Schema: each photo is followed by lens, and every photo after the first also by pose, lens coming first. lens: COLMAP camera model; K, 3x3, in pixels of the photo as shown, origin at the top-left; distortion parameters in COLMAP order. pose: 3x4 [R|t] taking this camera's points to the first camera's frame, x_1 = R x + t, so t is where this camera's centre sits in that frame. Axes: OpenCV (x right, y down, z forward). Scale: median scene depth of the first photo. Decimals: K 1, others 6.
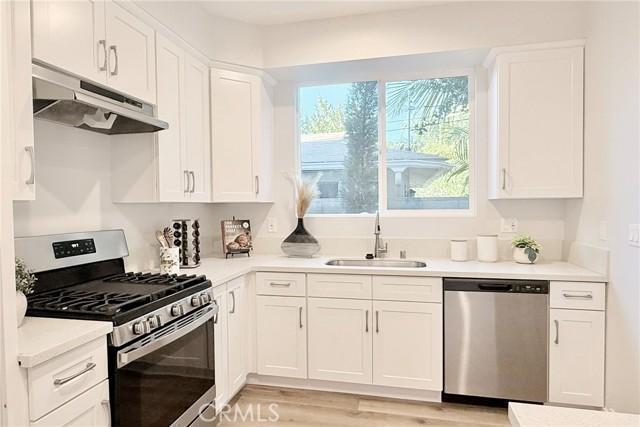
lens RADIAL K [[384.2, 0, 320.1], [0, 384.2, 216.9], [0, 0, 1]] dist [-0.006346, 0.001325]
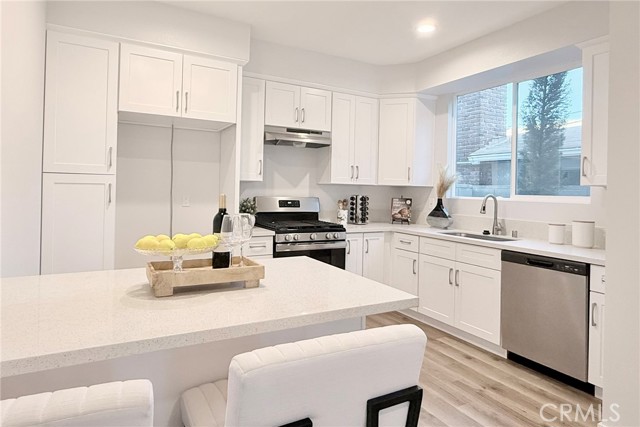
lens RADIAL K [[384.2, 0, 319.9], [0, 384.2, 190.1], [0, 0, 1]] dist [-0.006346, 0.001325]
pose [[0.666313, 0.026167, -0.745213, 0.769405], [-0.054890, 0.998394, -0.014022, 0.017917], [0.743649, 0.050248, 0.666679, -0.220793]]
